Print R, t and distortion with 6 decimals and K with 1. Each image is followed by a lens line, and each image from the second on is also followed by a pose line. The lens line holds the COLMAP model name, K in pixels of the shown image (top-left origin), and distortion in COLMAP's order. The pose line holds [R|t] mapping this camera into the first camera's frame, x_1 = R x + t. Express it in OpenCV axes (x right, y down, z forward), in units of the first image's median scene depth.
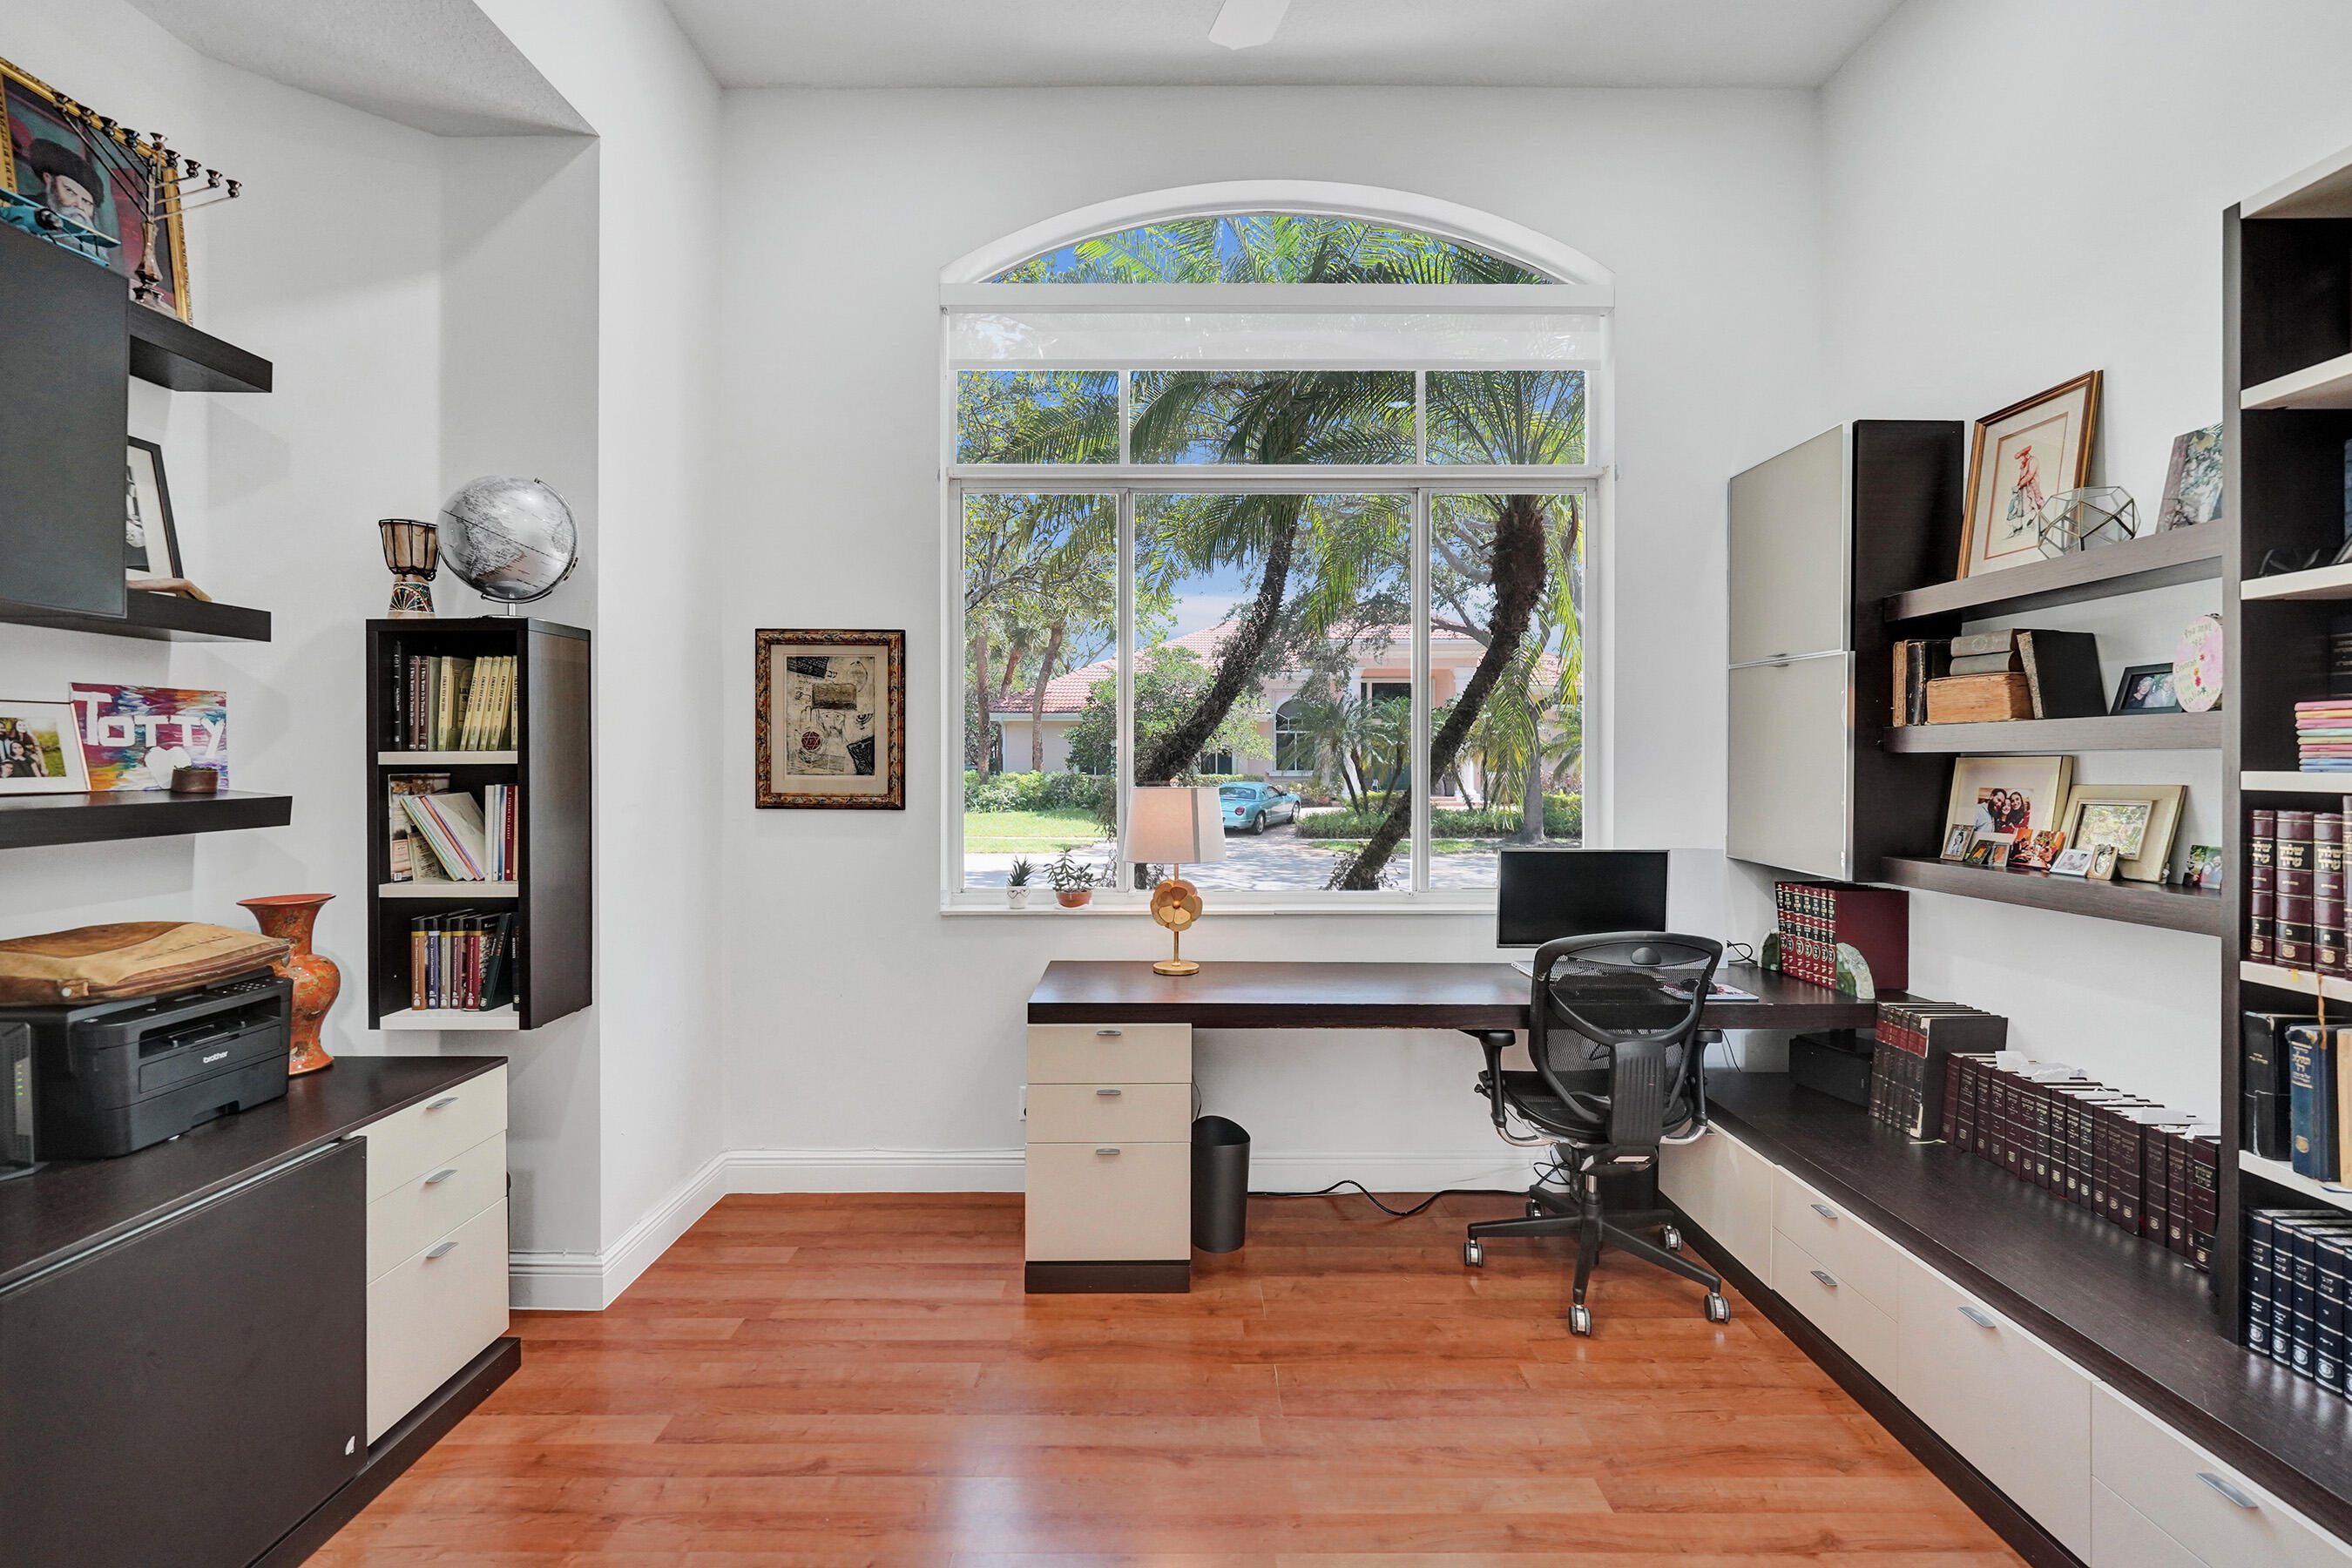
lens RADIAL K [[1008.5, 0, 1182.2], [0, 1008.5, 767.8], [0, 0, 1]] dist [-0.006762, 0.000705]
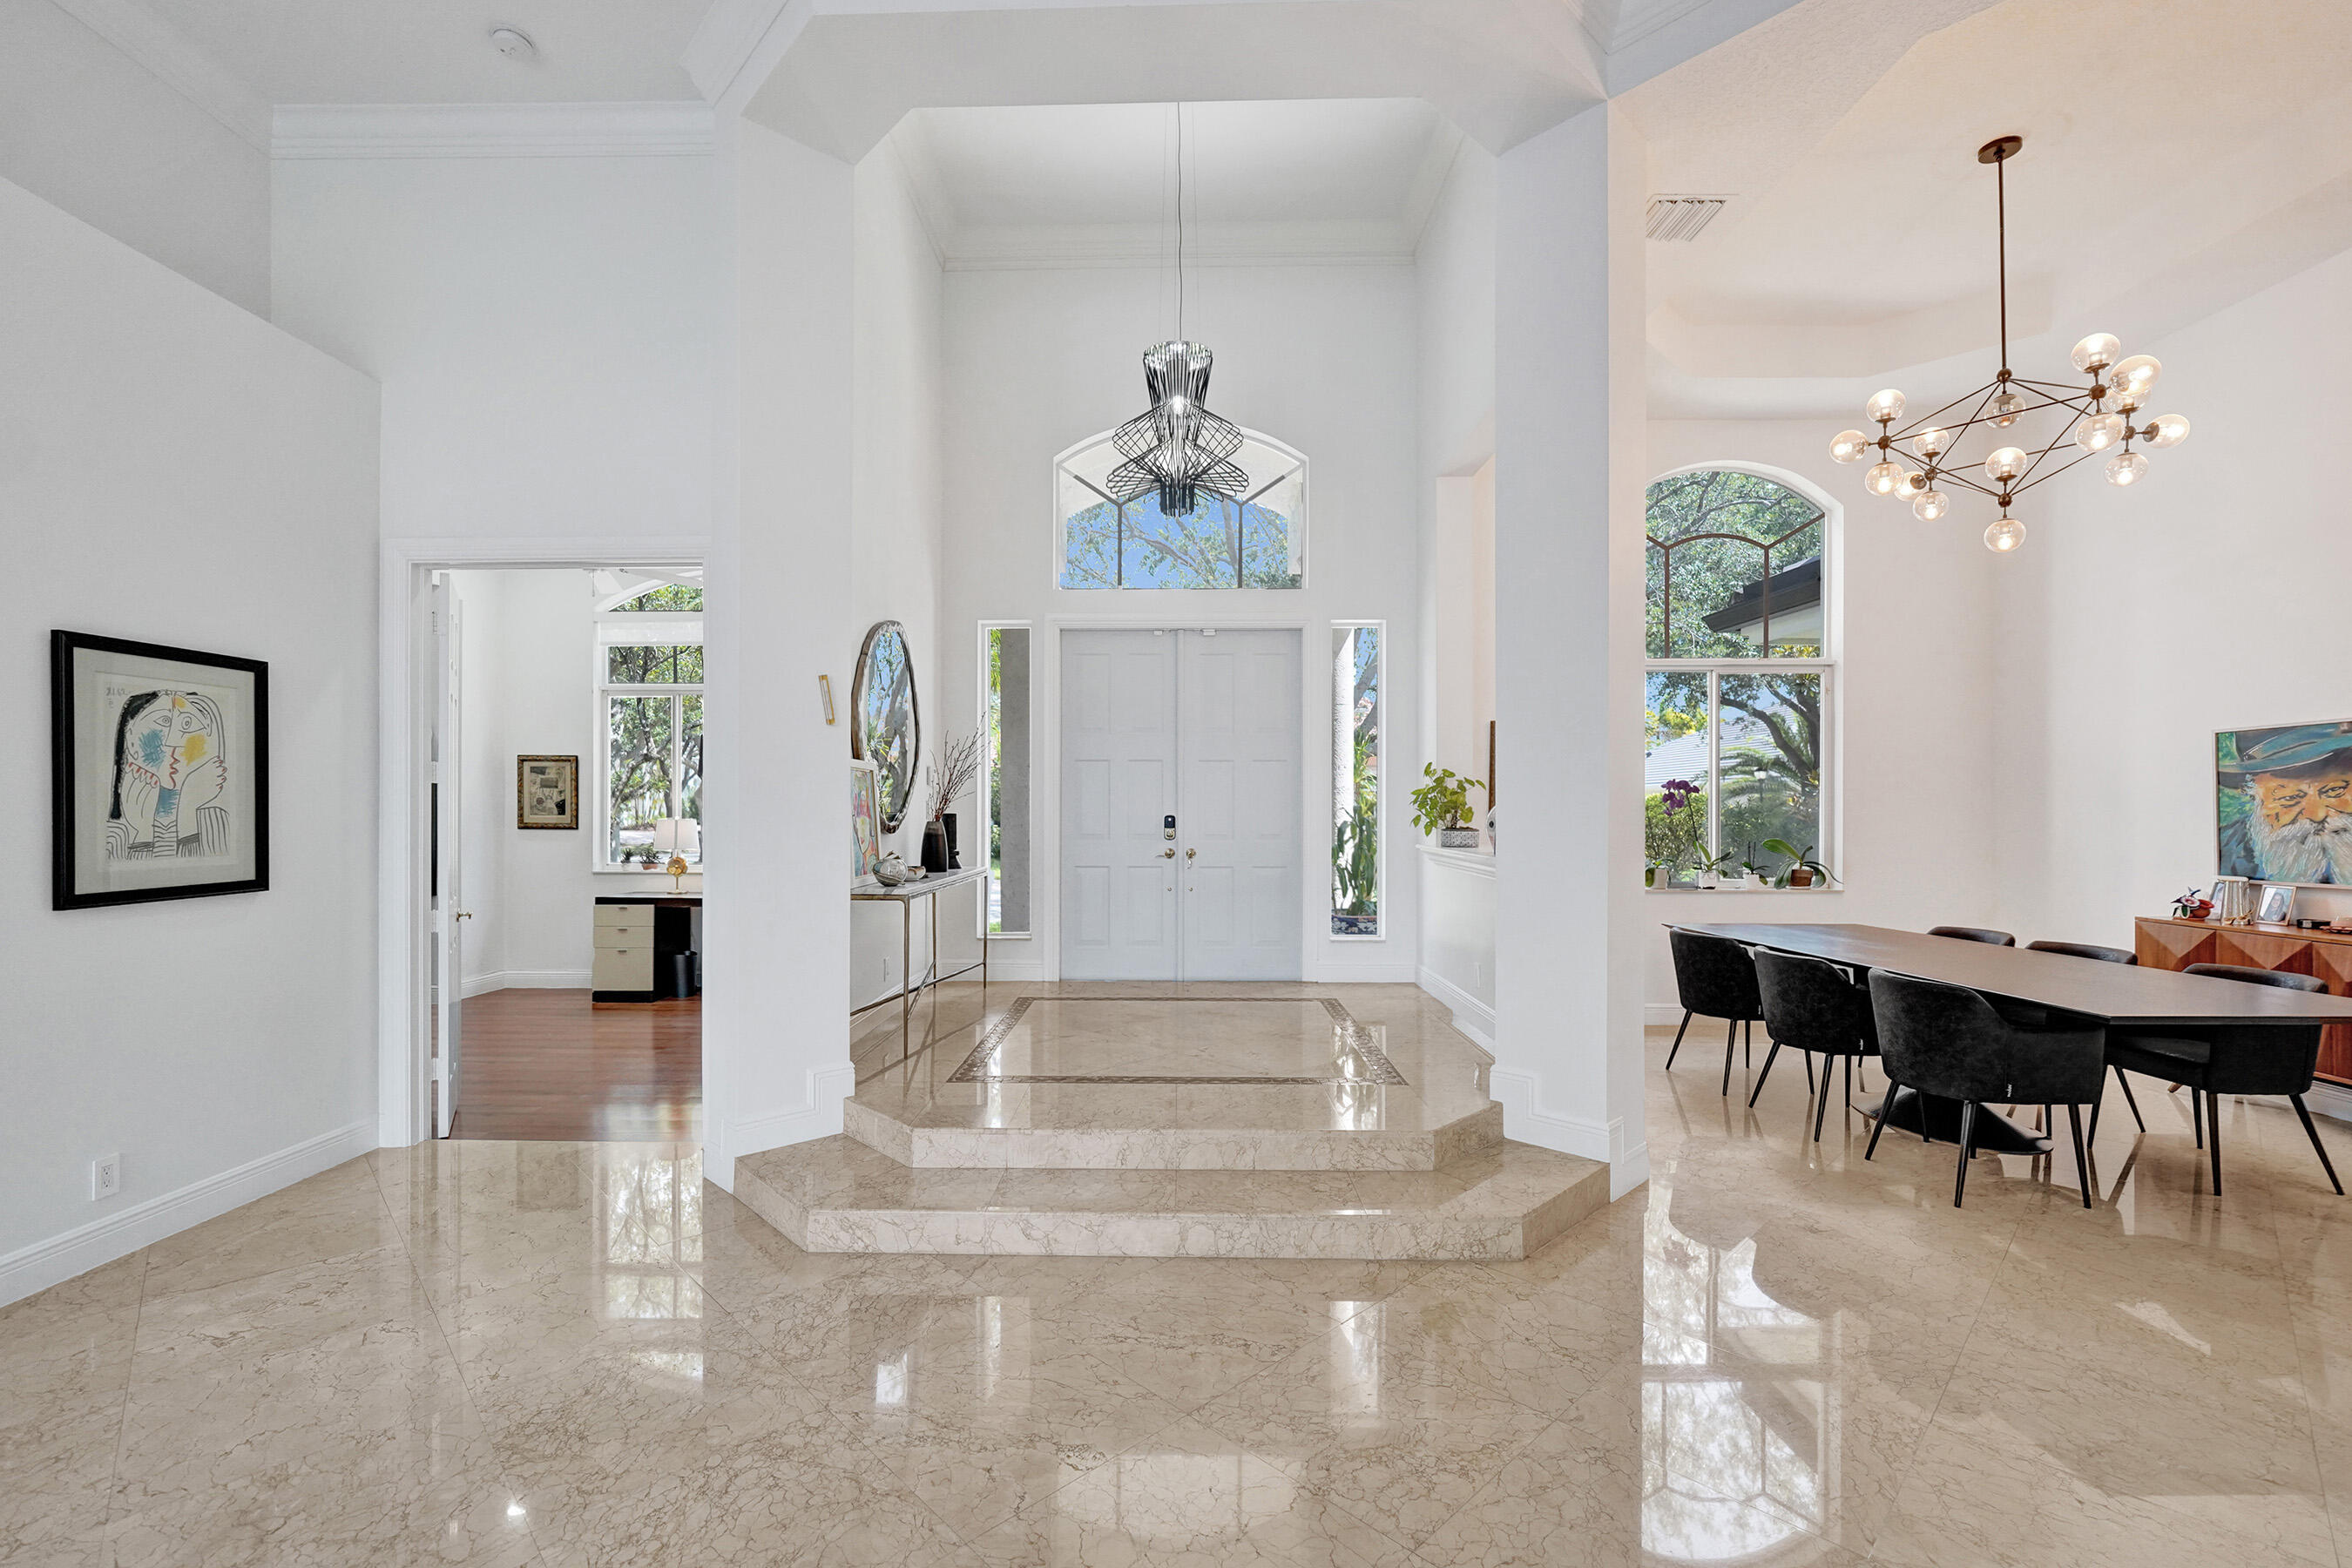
lens RADIAL K [[1008.5, 0, 1160.7], [0, 1008.5, 789.5], [0, 0, 1]] dist [-0.006762, 0.000705]
pose [[0.999962, -0.003603, -0.007923, 1.149811], [0.003403, 0.999680, -0.025046, 0.011144], [0.008011, 0.025019, 0.999655, -1.415893]]
